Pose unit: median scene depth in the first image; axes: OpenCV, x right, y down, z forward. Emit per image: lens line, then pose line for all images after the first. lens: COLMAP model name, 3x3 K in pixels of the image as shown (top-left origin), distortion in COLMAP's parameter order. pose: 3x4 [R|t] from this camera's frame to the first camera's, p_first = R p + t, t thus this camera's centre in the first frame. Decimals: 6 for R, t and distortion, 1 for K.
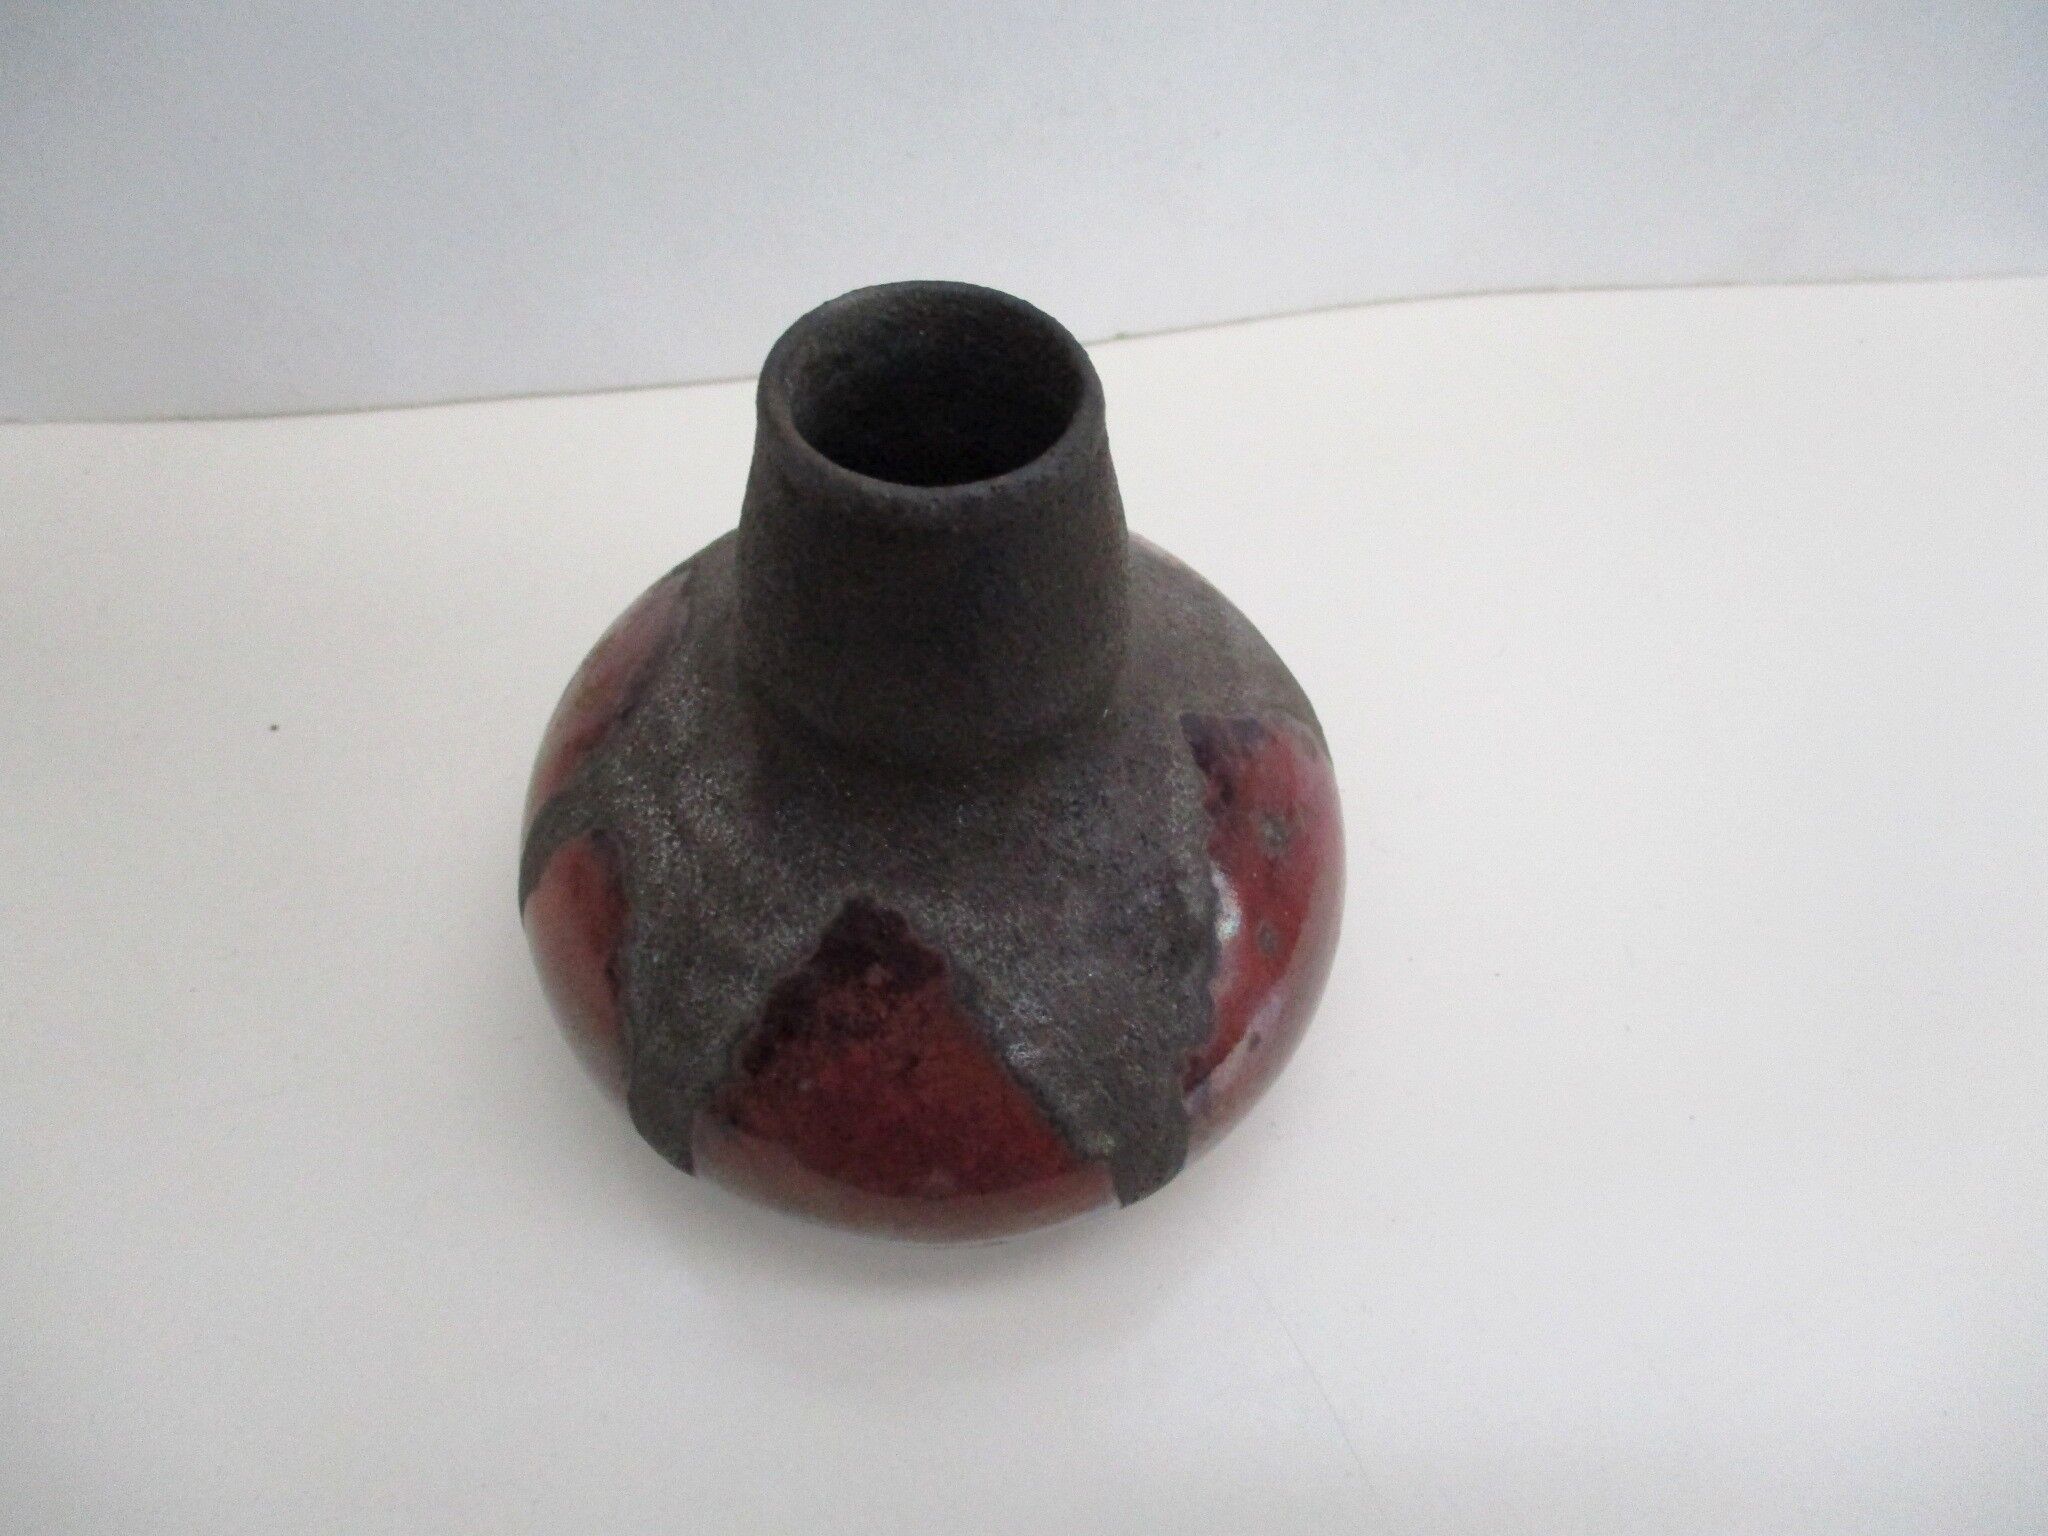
lens RADIAL K [[1697.8, 0, 1024.0], [0, 1697.8, 768.0], [0, 0, 1]] dist [-0.048502, -0.000296]
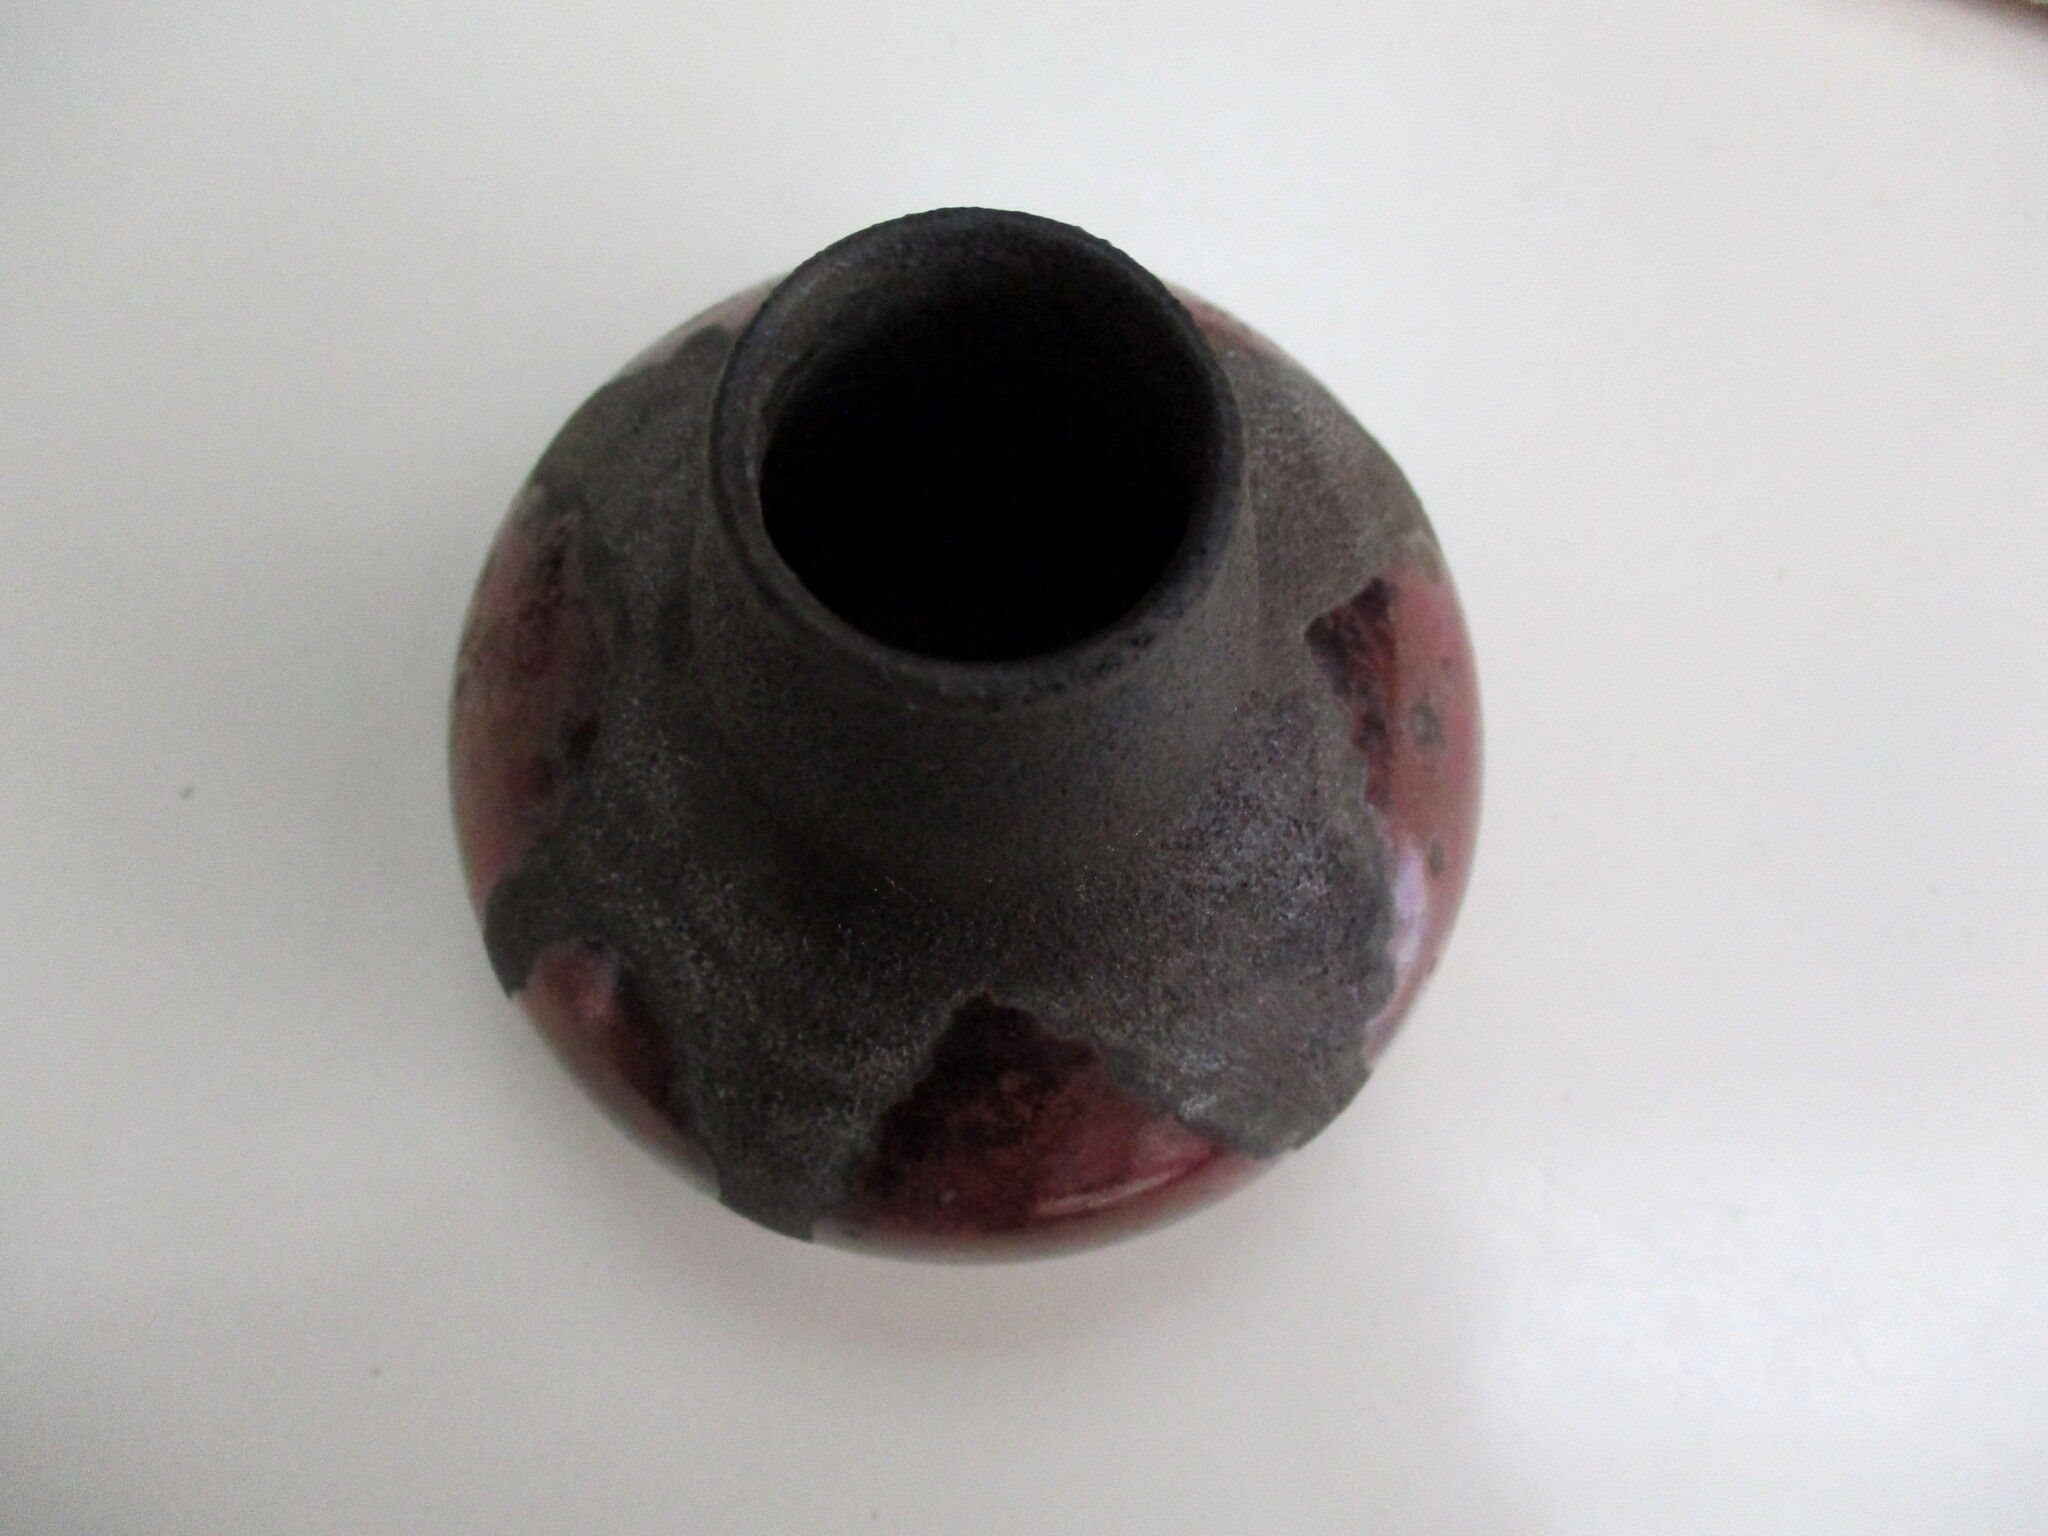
lens RADIAL K [[1697.8, 0, 1024.0], [0, 1697.8, 768.0], [0, 0, 1]] dist [-0.048502, -0.000296]
pose [[0.972710, -0.226431, 0.050636, -0.086473], [0.185357, 0.889608, 0.417421, -0.335059], [-0.139563, -0.396644, 0.907301, 0.325534]]
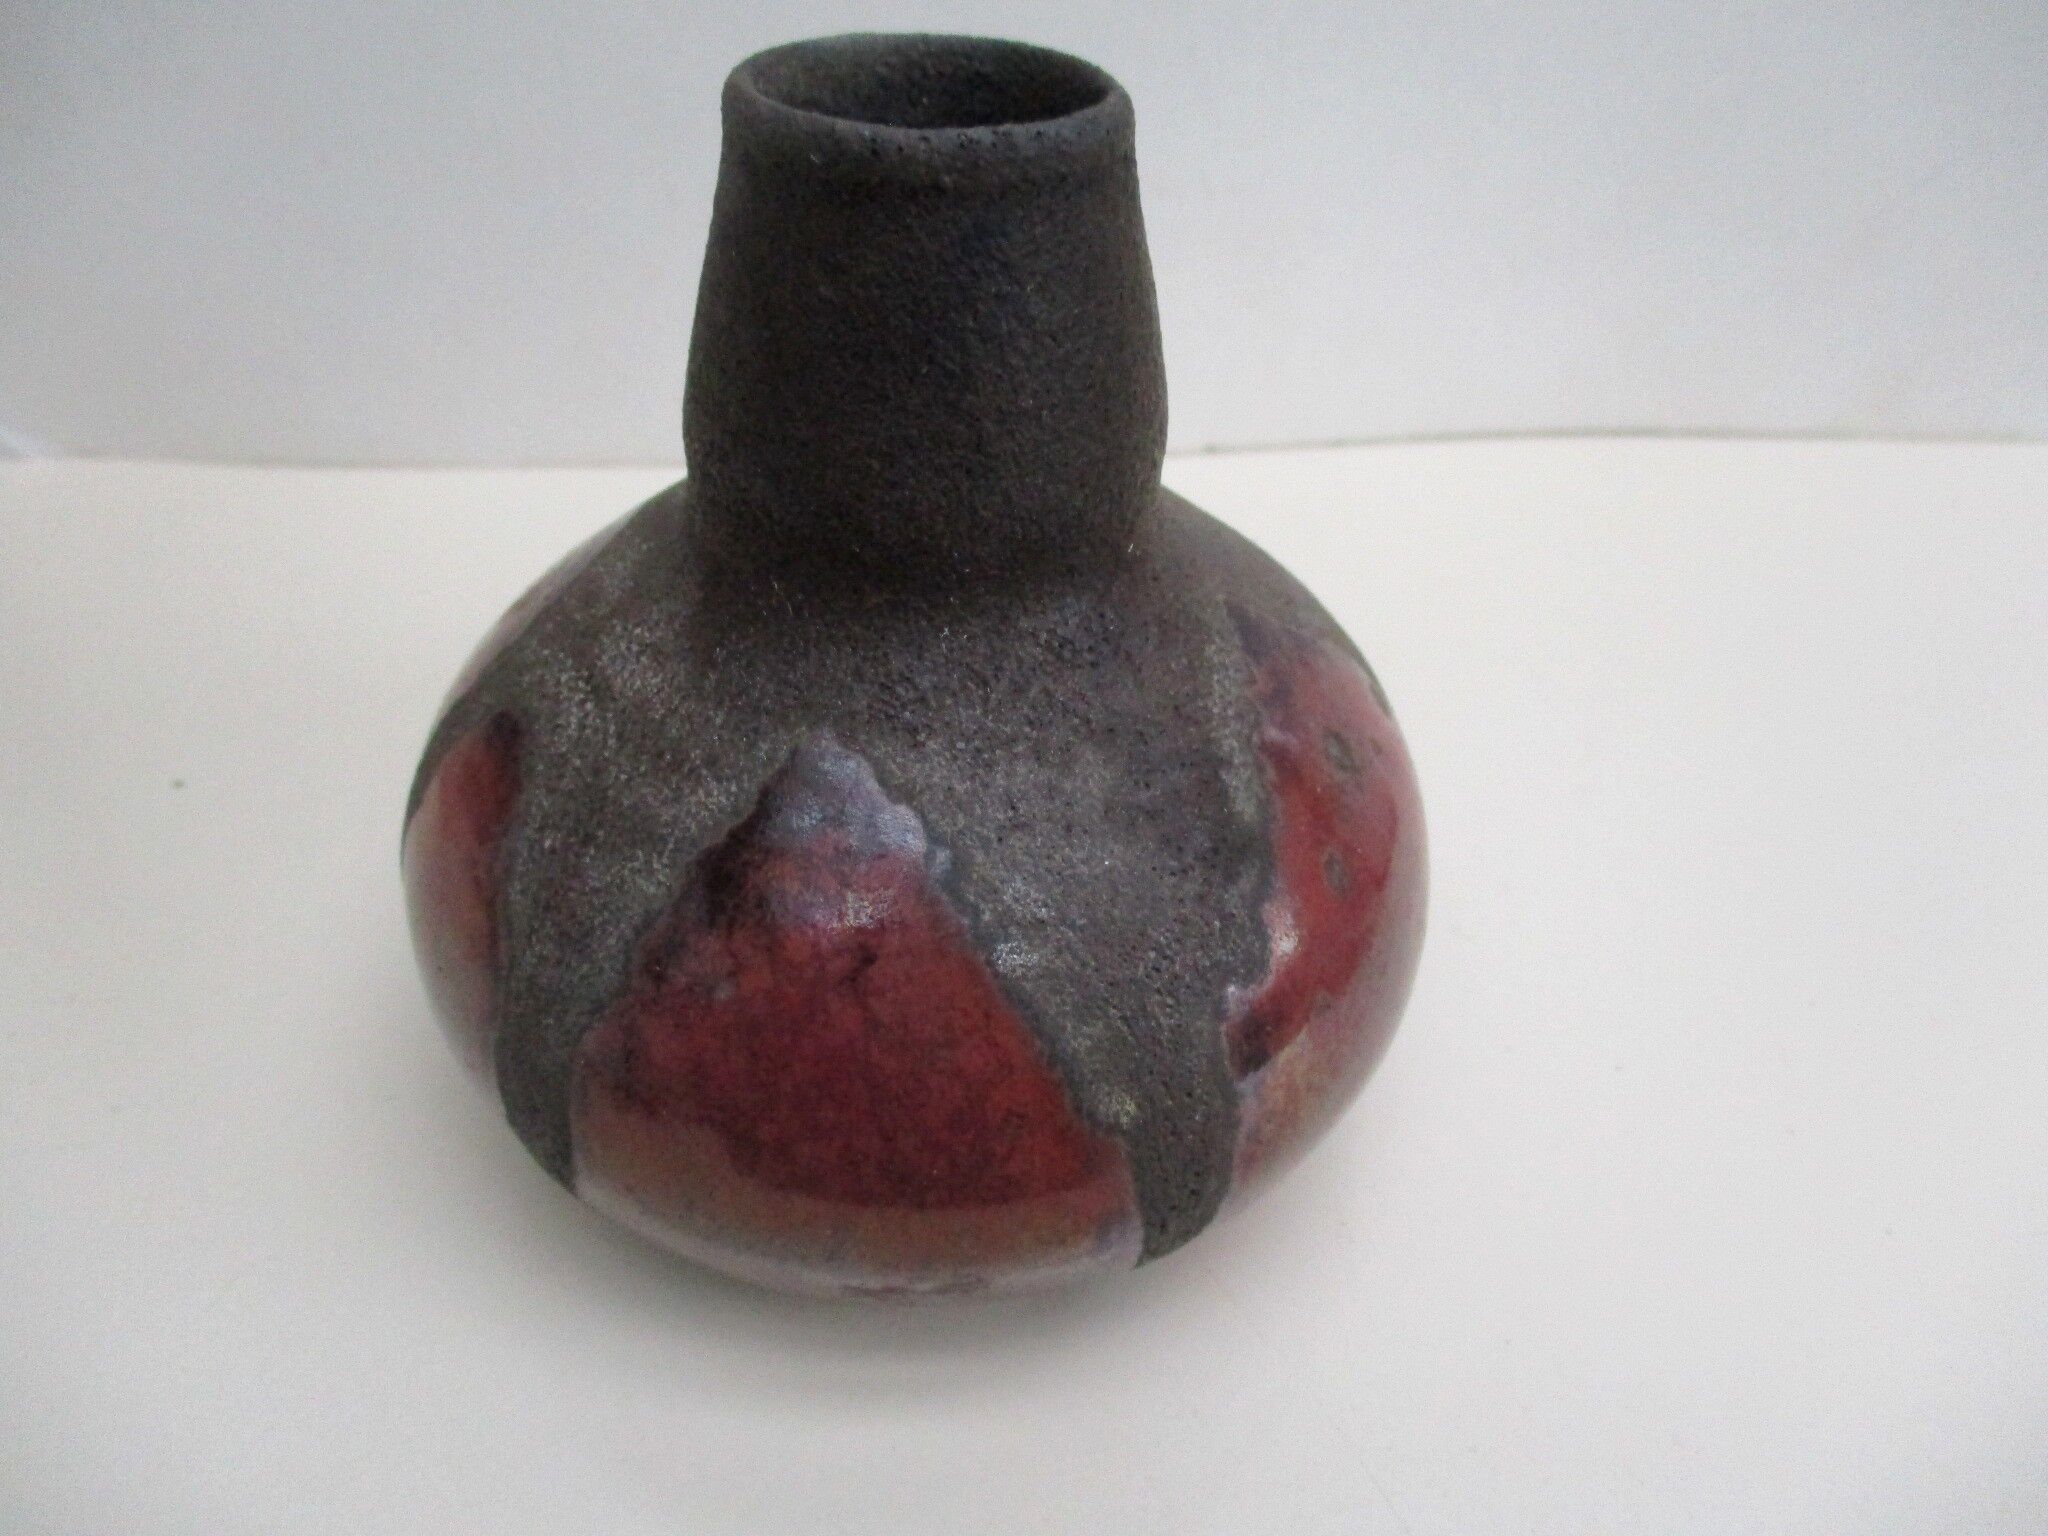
lens RADIAL K [[1697.8, 0, 1024.0], [0, 1697.8, 768.0], [0, 0, 1]] dist [-0.048502, -0.000296]
pose [[0.999358, 0.025991, -0.024668, 0.019622], [-0.031965, 0.957731, -0.285883, 0.300054], [0.016195, 0.286488, 0.957947, 0.254810]]
